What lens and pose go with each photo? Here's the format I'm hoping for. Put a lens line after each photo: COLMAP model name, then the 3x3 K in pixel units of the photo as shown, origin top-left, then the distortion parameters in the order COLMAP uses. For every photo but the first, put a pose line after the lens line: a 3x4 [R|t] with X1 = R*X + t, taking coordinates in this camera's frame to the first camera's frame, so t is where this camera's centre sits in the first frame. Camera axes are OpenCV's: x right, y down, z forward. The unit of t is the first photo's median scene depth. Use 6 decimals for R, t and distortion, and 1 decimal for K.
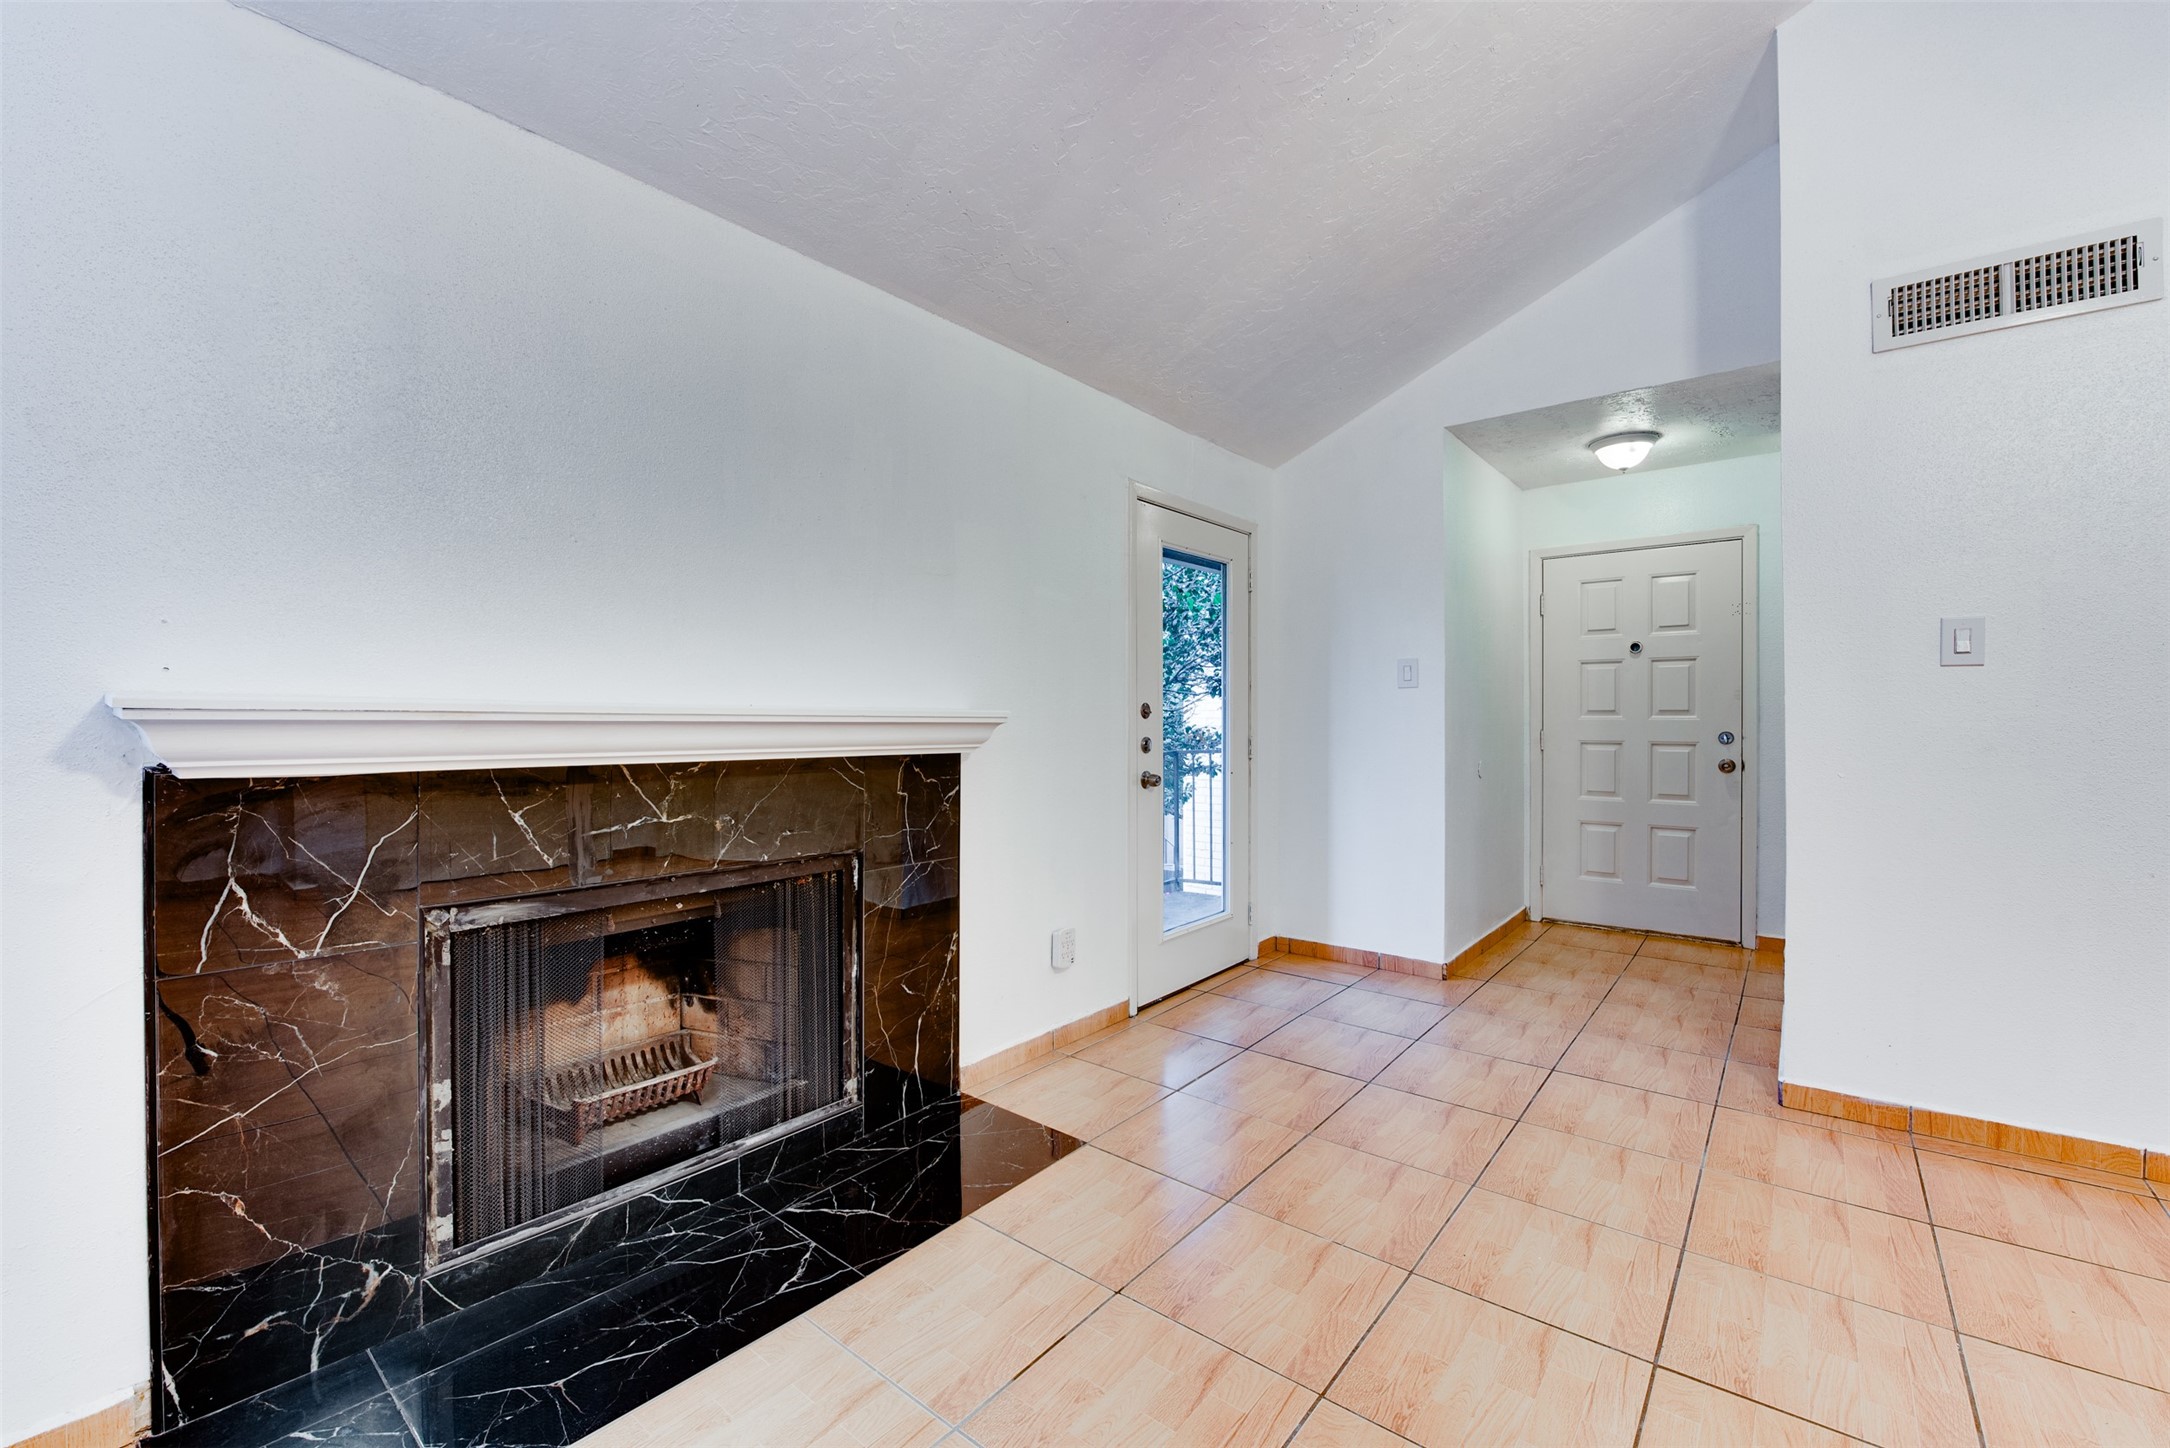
lens RADIAL K [[894.9, 0, 1085.0], [0, 894.9, 724.0], [0, 0, 1]] dist [-0.000573, -0.000042]
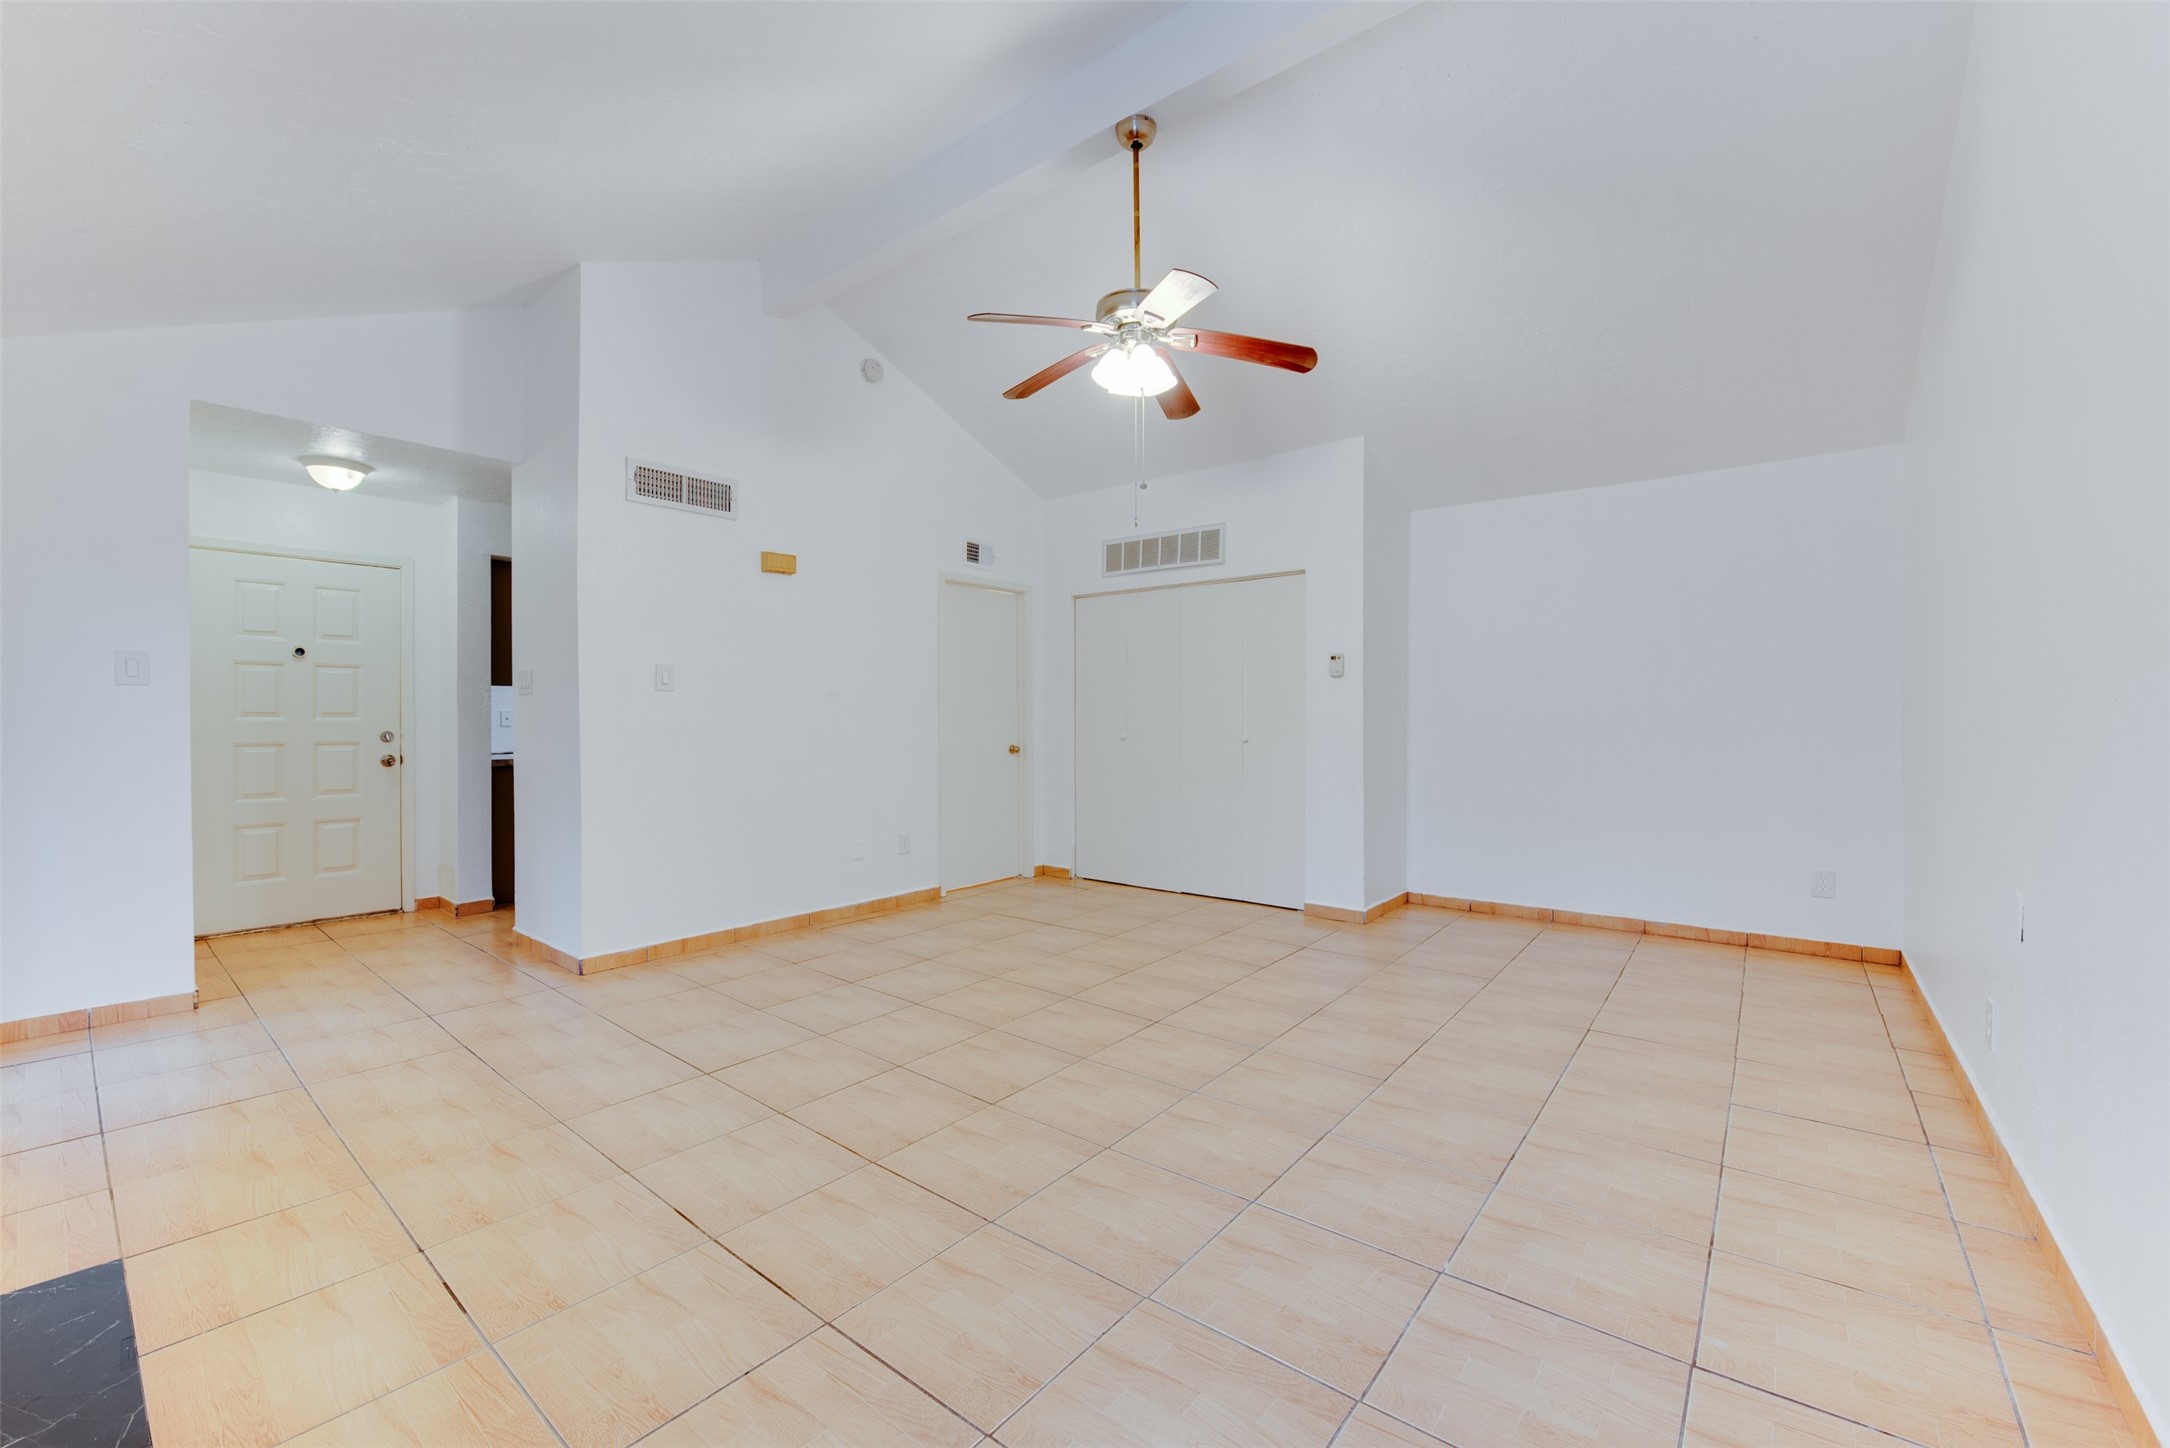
lens RADIAL K [[894.9, 0, 1085.0], [0, 894.9, 724.0], [0, 0, 1]] dist [-0.000573, -0.000042]
pose [[0.015624, -0.007220, 0.999852, -0.459736], [0.006231, 0.999955, 0.007123, -0.003551], [-0.999859, 0.006119, 0.015668, 0.076535]]
